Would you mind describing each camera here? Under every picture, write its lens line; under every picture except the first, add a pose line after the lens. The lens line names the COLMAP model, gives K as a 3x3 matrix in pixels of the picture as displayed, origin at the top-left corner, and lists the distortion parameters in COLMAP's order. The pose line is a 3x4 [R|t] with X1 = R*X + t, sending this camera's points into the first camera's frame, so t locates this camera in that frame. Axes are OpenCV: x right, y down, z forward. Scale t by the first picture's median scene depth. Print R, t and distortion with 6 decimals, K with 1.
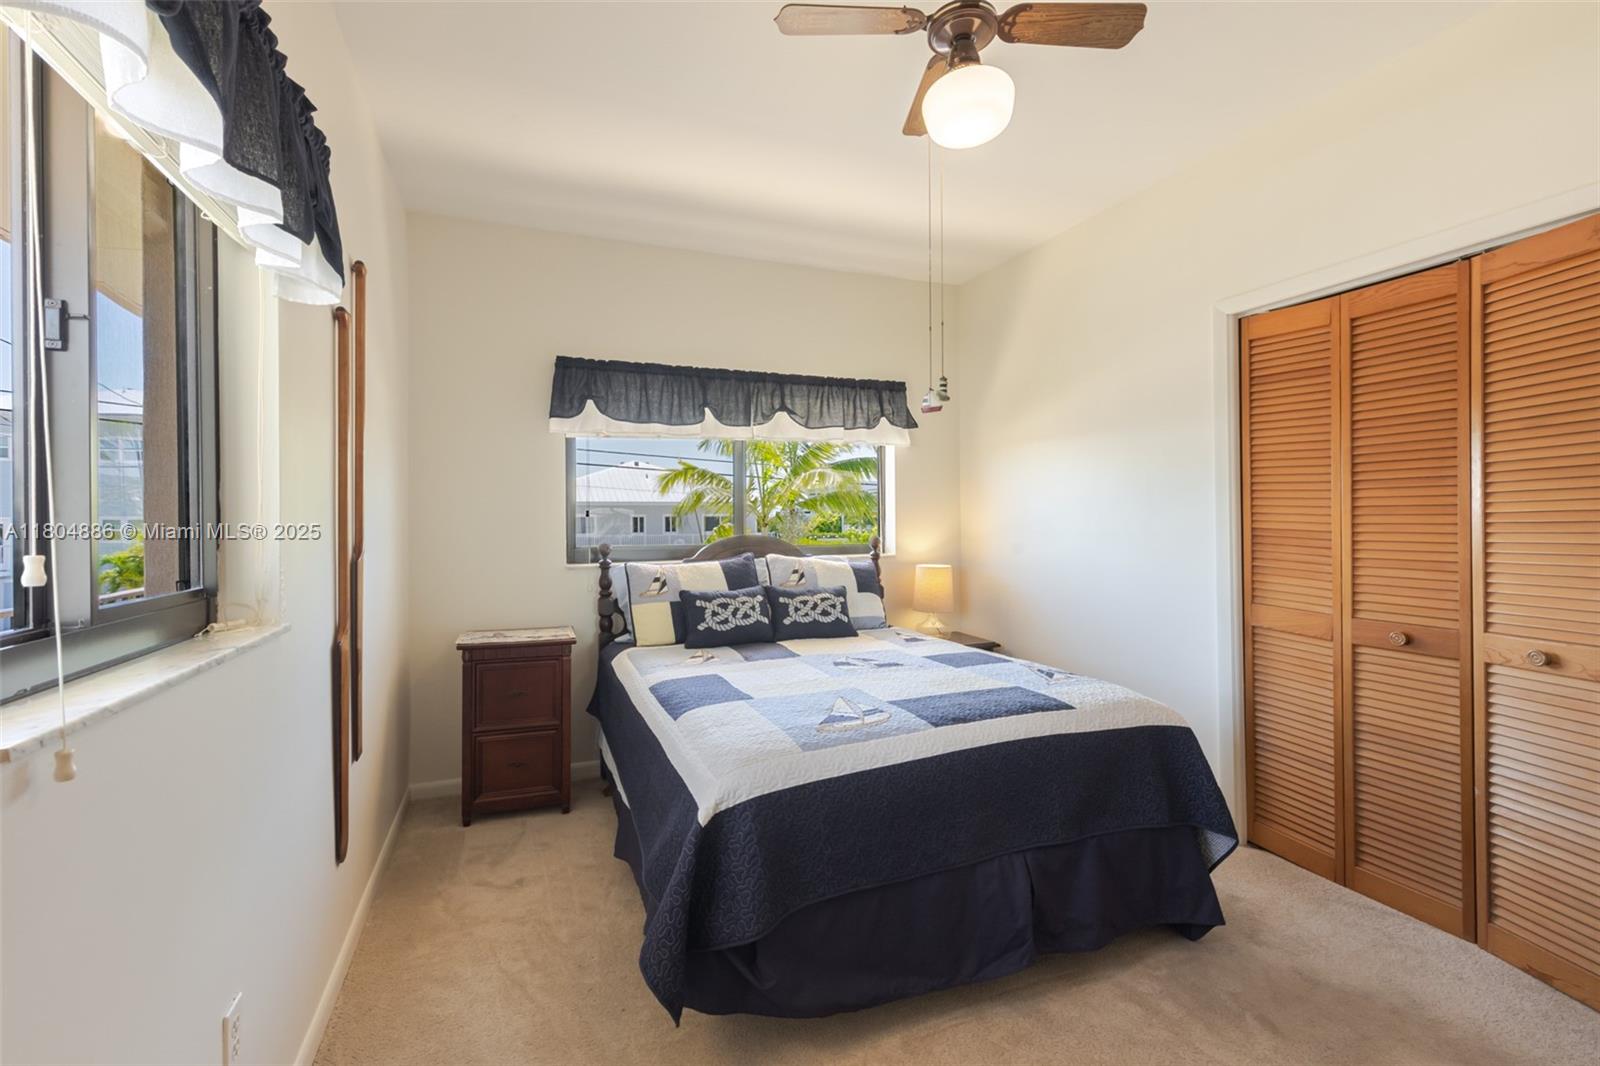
lens RADIAL K [[715.1, 0, 808.1], [0, 715.1, 524.1], [0, 0, 1]] dist [0.003948, -0.000501]
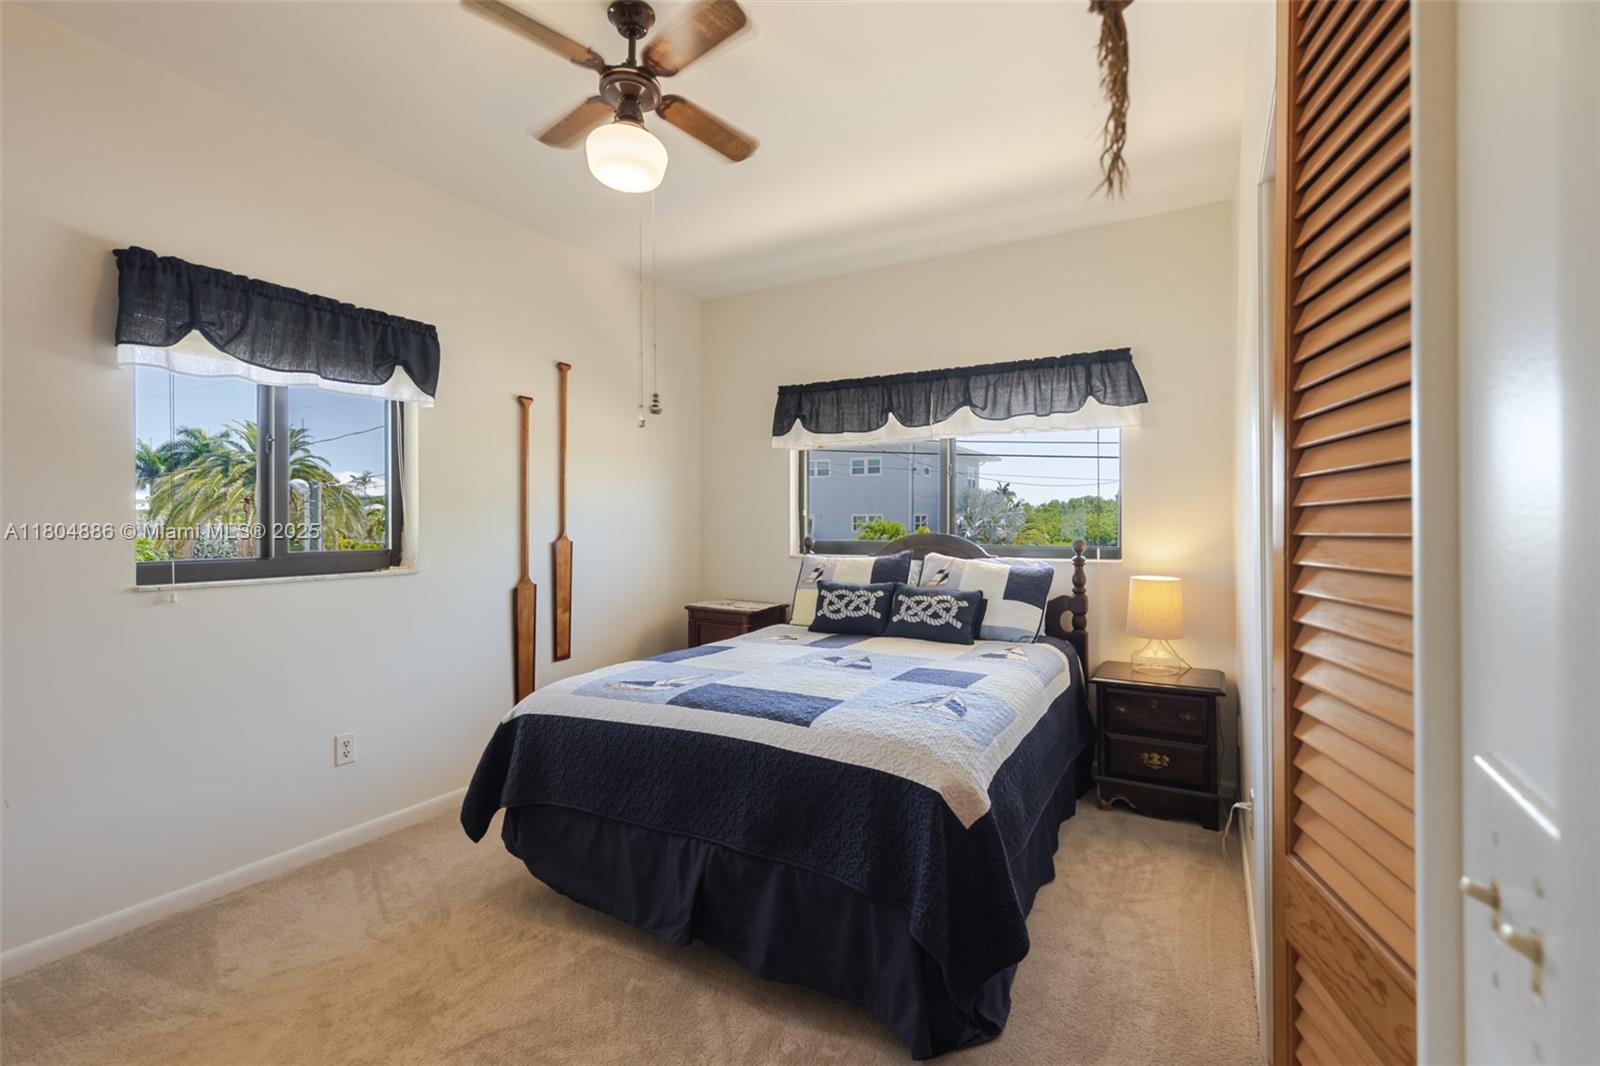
lens RADIAL K [[715.1, 0, 808.6], [0, 715.1, 524.7], [0, 0, 1]] dist [0.003948, -0.000501]
pose [[0.621638, 0.012093, -0.783211, 0.666343], [-0.006199, 0.999925, 0.010519, -0.006921], [0.783280, -0.001684, 0.621667, 0.265686]]
